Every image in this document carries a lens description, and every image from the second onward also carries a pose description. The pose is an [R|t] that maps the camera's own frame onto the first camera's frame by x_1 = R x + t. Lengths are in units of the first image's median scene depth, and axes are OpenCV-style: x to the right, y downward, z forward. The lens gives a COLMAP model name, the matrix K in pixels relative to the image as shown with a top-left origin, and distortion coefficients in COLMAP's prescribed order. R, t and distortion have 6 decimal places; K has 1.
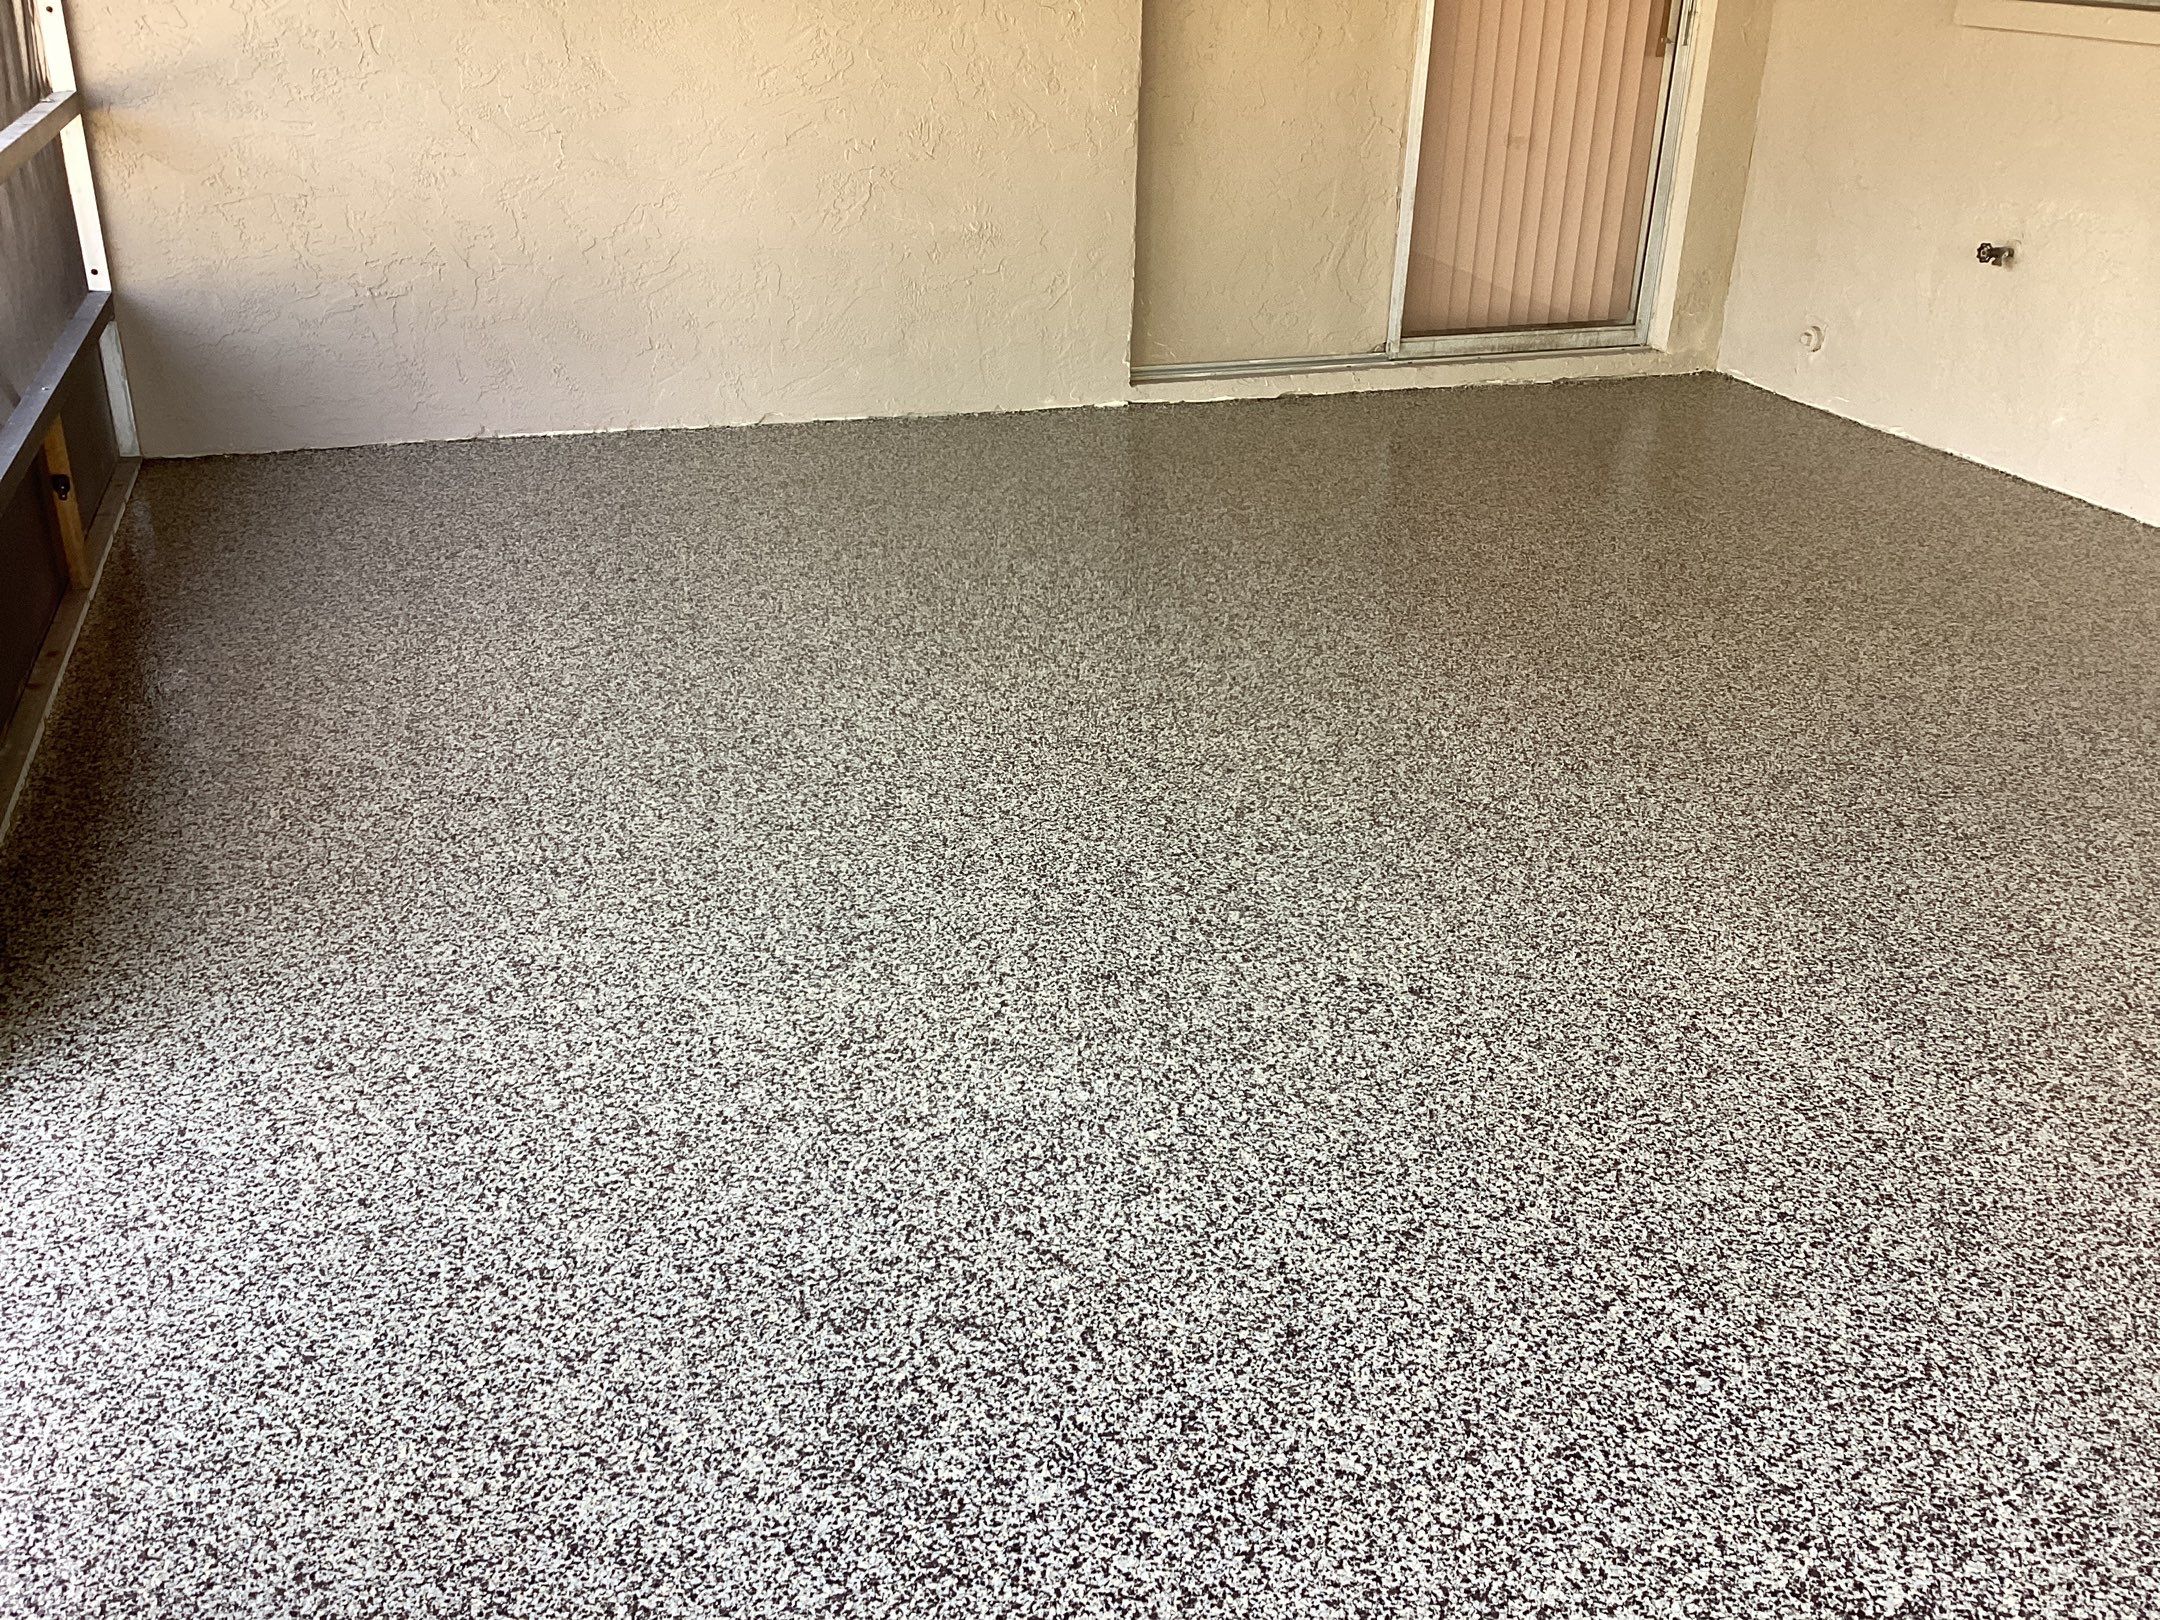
lens RADIAL K [[1967.5, 0, 1069.9], [0, 1967.5, 791.1], [0, 0, 1]] dist [0.009450, 0.000000]
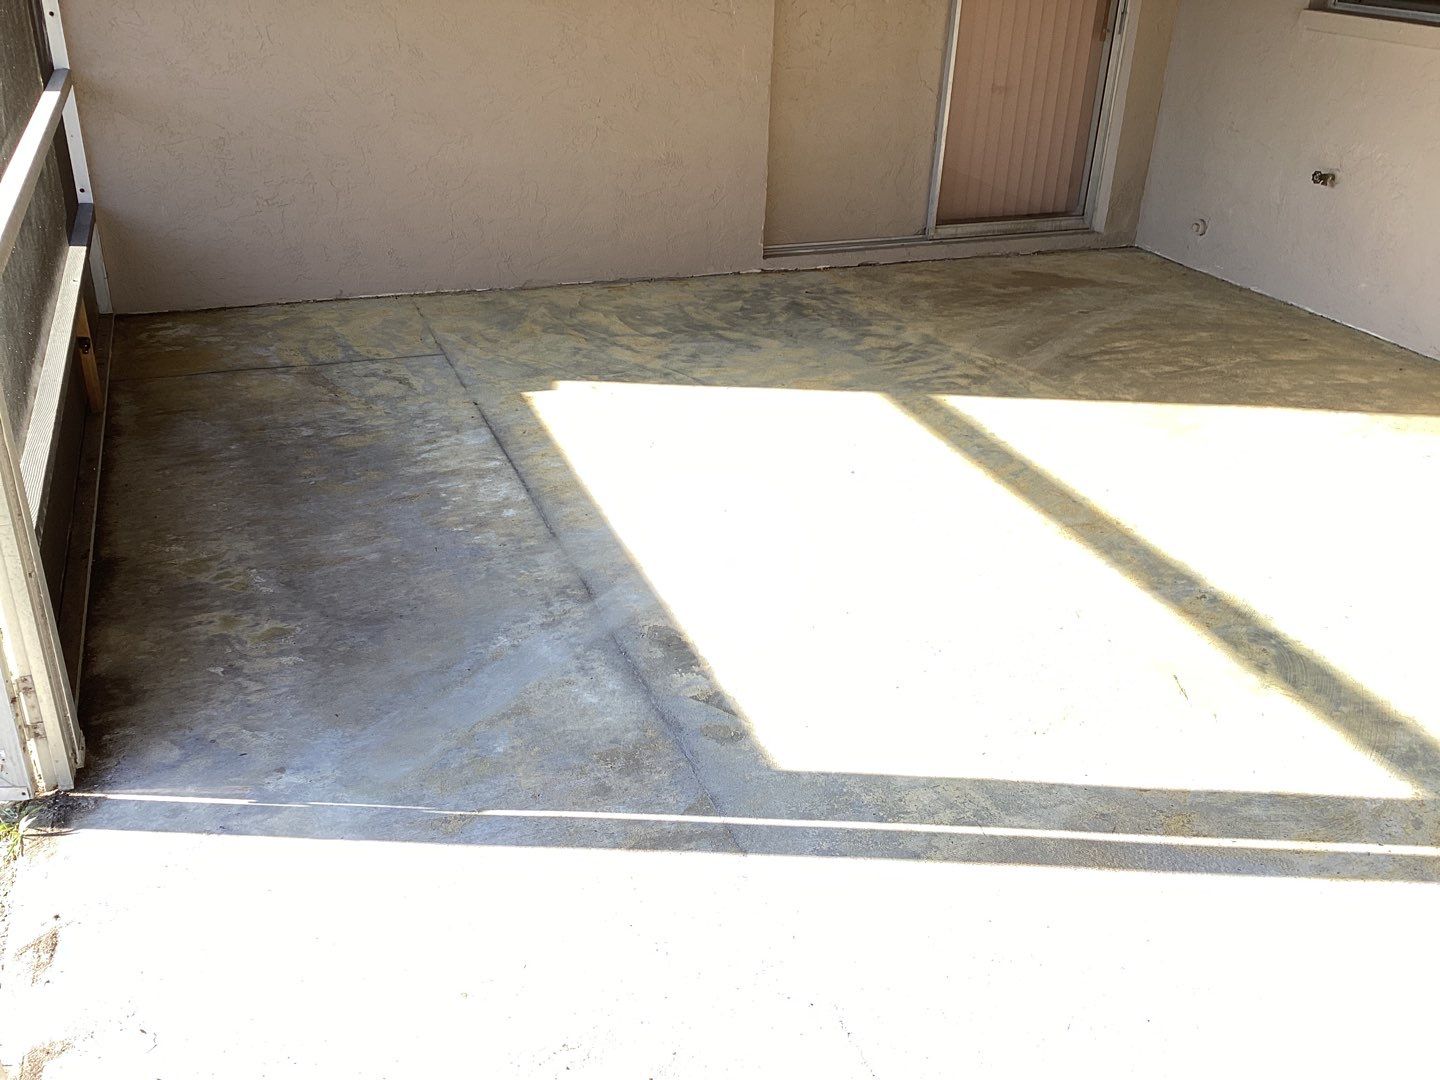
lens RADIAL K [[1311.7, 0, 723.9], [0, 1311.7, 538.7], [0, 0, 1]] dist [0.009450, 0.000000]
pose [[0.998243, -0.013182, 0.057772, -0.147793], [0.011058, 0.999256, 0.036938, -0.066581], [-0.058216, -0.036234, 0.997646, -0.044273]]
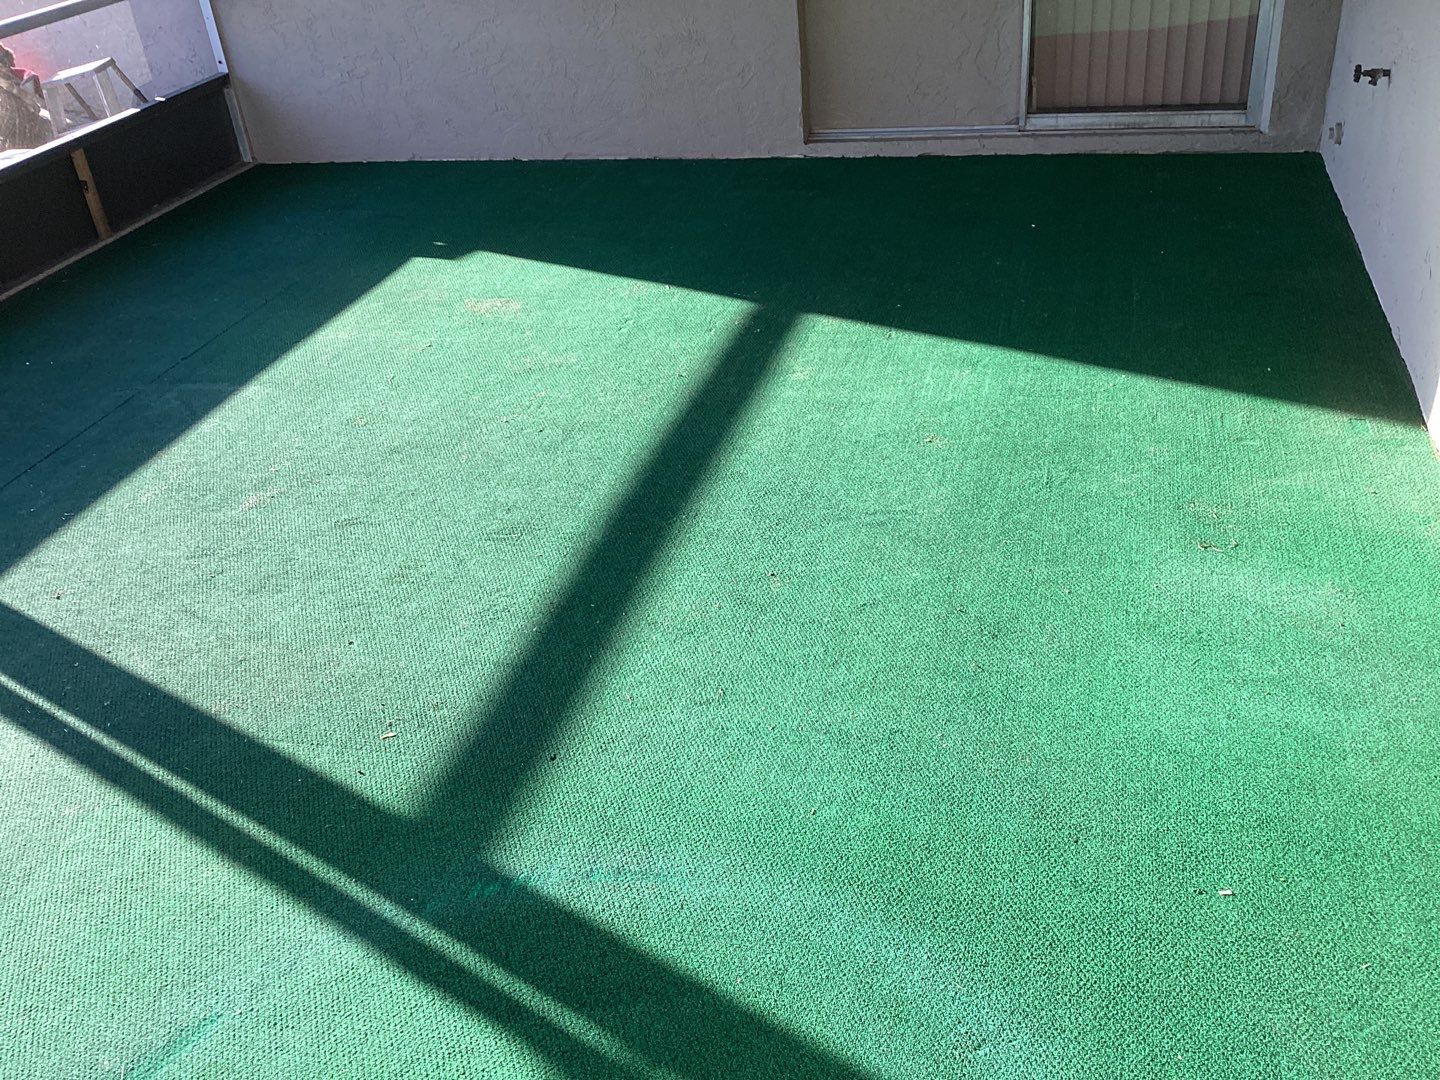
lens RADIAL K [[1311.7, 0, 724.8], [0, 1311.7, 544.4], [0, 0, 1]] dist [0.009450, 0.000000]
pose [[0.832064, 0.210685, -0.513109, 1.298646], [-0.130752, 0.973487, 0.187689, -0.226097], [0.539048, -0.089079, 0.837551, 0.329440]]
